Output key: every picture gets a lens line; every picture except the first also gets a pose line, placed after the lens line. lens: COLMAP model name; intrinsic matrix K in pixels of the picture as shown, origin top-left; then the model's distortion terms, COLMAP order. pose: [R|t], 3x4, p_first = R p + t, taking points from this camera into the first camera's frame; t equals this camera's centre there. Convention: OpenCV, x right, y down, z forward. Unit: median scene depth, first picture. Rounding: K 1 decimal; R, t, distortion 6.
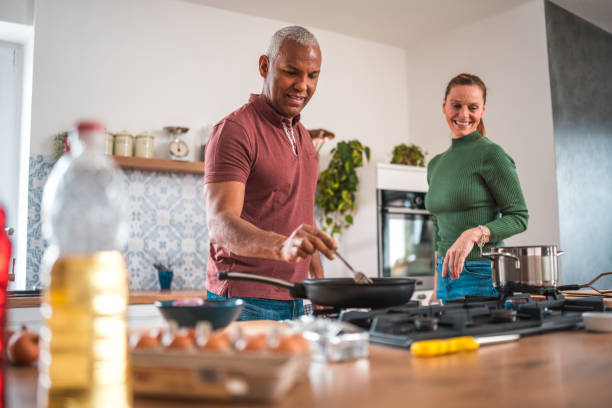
lens RADIAL K [[613.0, 0, 306.0], [0, 613.0, 204.0], [0, 0, 1]] dist [-0.100930, -0.000982]
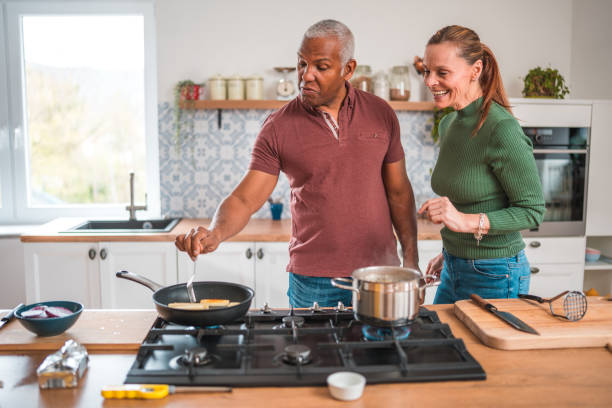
lens RADIAL K [[600.7, 0, 306.0], [0, 600.7, 204.0], [0, 0, 1]] dist [-0.172183, 0.221610]
pose [[0.884373, 0.062239, -0.462613, 0.304035], [0.033126, 0.980203, 0.195202, -0.093822], [0.465604, -0.187956, 0.864804, 0.093582]]
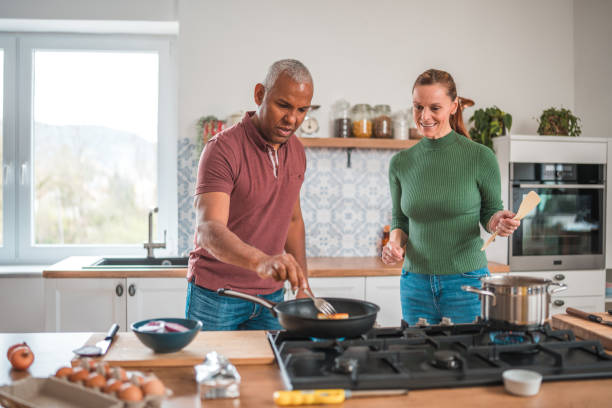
lens RADIAL K [[600.8, 0, 306.0], [0, 600.8, 204.0], [0, 0, 1]] dist [-0.161115, 0.187179]
pose [[0.920494, 0.019533, -0.390267, 0.188954], [0.022168, 0.994531, 0.102062, -0.061510], [0.390127, -0.102599, 0.915027, 0.039899]]
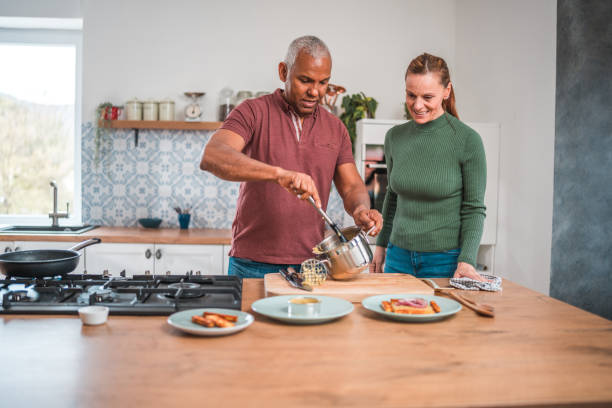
lens RADIAL K [[600.7, 0, 306.0], [0, 600.7, 204.0], [0, 0, 1]] dist [-0.172183, 0.221610]
pose [[0.896886, 0.045057, -0.439961, 0.493397], [0.014802, 0.991181, 0.131684, -0.060186], [0.442014, -0.124618, 0.888309, 0.053586]]
